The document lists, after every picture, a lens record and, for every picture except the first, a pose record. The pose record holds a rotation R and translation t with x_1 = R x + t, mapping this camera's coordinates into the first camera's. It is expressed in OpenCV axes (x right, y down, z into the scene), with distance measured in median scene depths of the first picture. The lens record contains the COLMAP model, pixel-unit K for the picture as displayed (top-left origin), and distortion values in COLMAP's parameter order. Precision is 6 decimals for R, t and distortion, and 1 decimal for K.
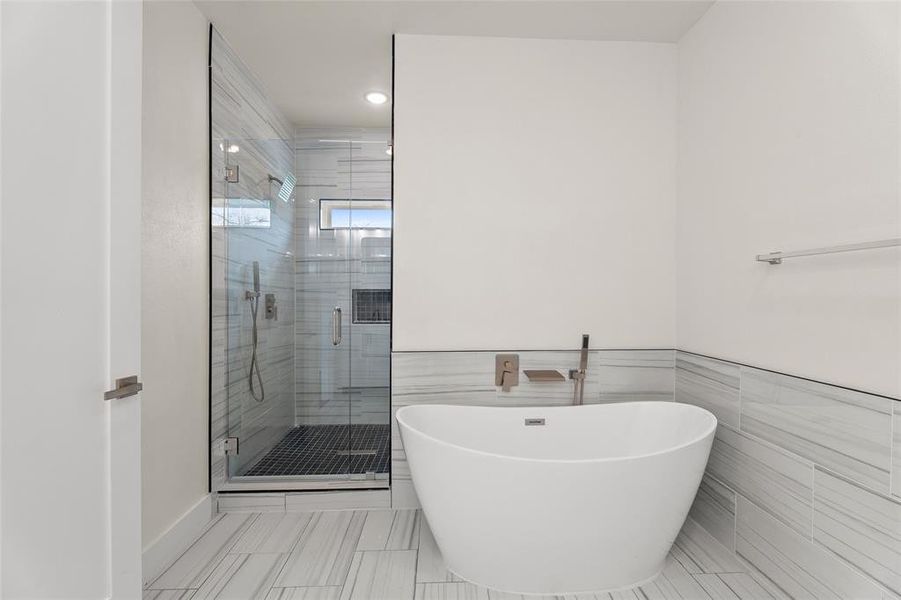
lens RADIAL K [[387.2, 0, 450.5], [0, 387.2, 300.0], [0, 0, 1]] dist [-0.002160, -0.000369]
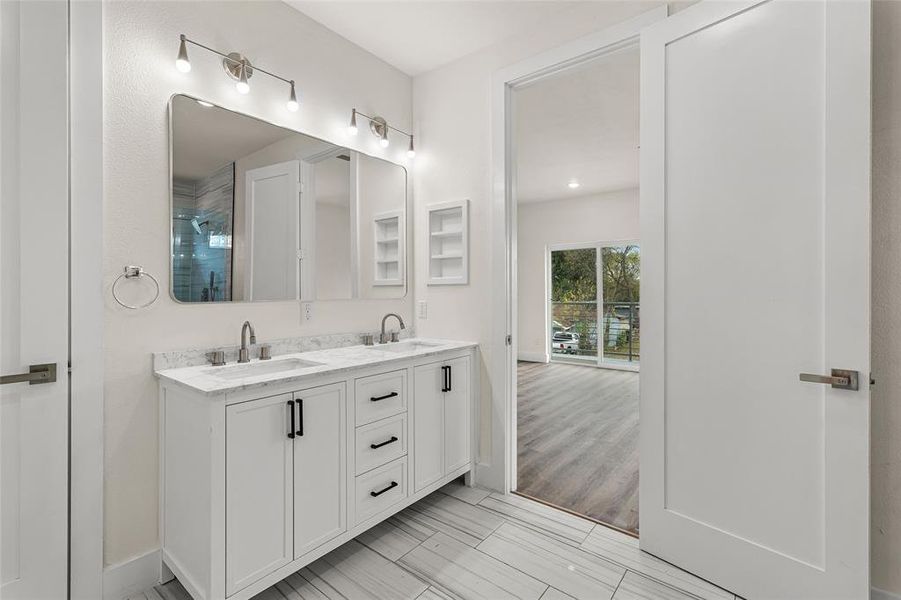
lens RADIAL K [[399.2, 0, 460.8], [0, 399.2, 285.4], [0, 0, 1]] dist [-0.001774, -0.000108]
pose [[-0.635913, -0.000379, -0.771760, 0.345232], [0.001567, 0.999997, -0.001783, -0.009544], [0.771759, -0.002343, -0.635911, 0.526118]]
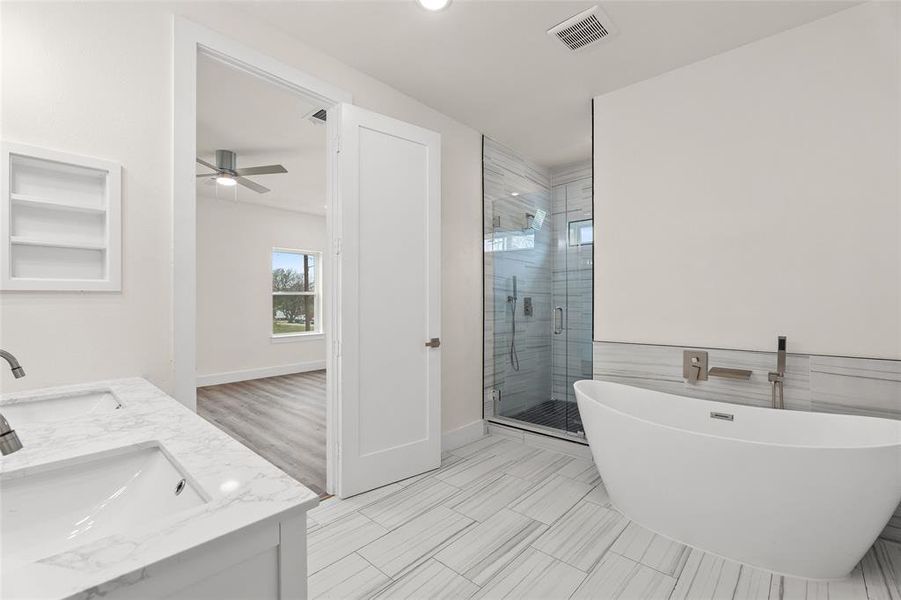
lens RADIAL K [[387.2, 0, 450.5], [0, 387.2, 300.0], [0, 0, 1]] dist [-0.002160, -0.000369]
pose [[0.718823, -0.005060, -0.695174, 0.409697], [-0.000438, 0.999970, -0.007731, 0.005100], [0.695193, 0.005861, 0.718800, -0.271786]]
